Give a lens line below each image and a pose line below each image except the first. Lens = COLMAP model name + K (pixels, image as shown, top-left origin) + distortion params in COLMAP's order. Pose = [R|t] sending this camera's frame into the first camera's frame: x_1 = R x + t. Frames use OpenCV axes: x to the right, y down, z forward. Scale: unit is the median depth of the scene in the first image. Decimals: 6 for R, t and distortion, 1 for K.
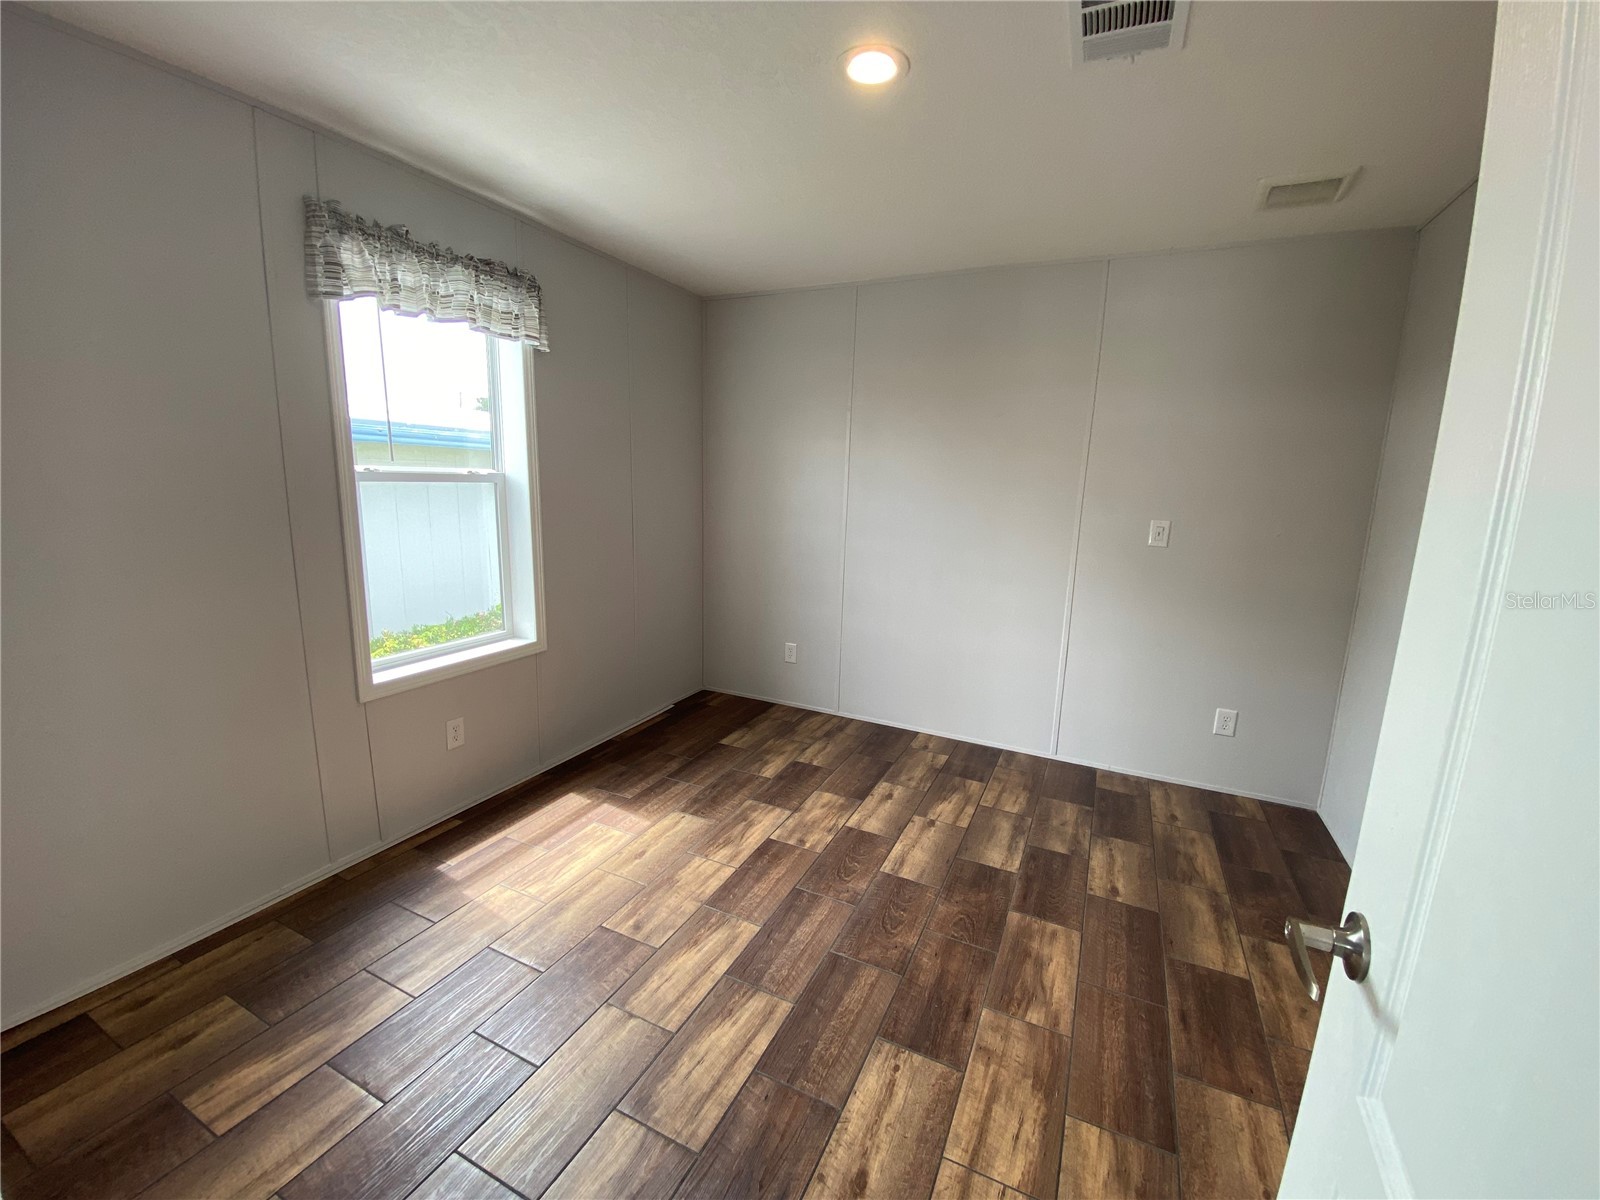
lens RADIAL K [[653.0, 0, 814.4], [0, 653.0, 591.7], [0, 0, 1]] dist [0.003214, -0.011720]
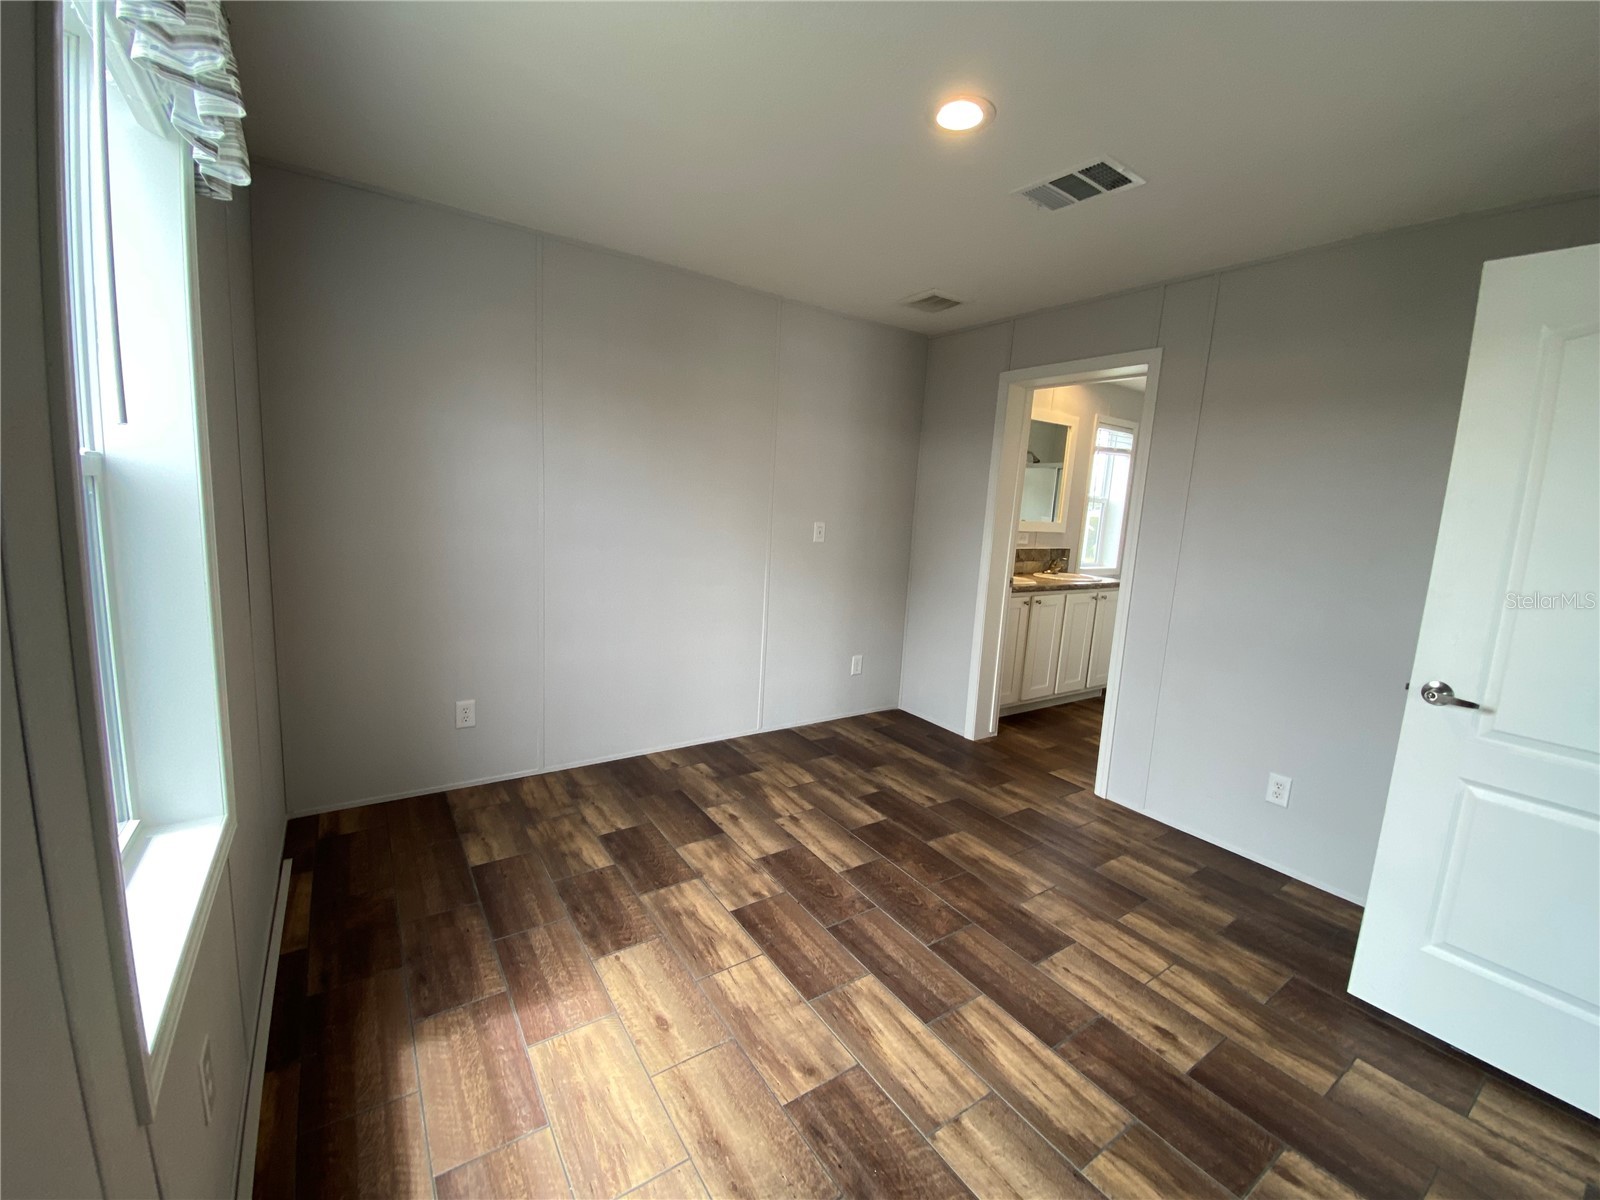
lens RADIAL K [[653.0, 0, 793.6], [0, 653.0, 590.2], [0, 0, 1]] dist [0.003214, -0.011720]
pose [[0.524801, -0.134804, 0.840483, -0.679290], [0.120010, 0.989236, 0.083728, -0.096401], [-0.842723, 0.056925, 0.535330, 0.449382]]
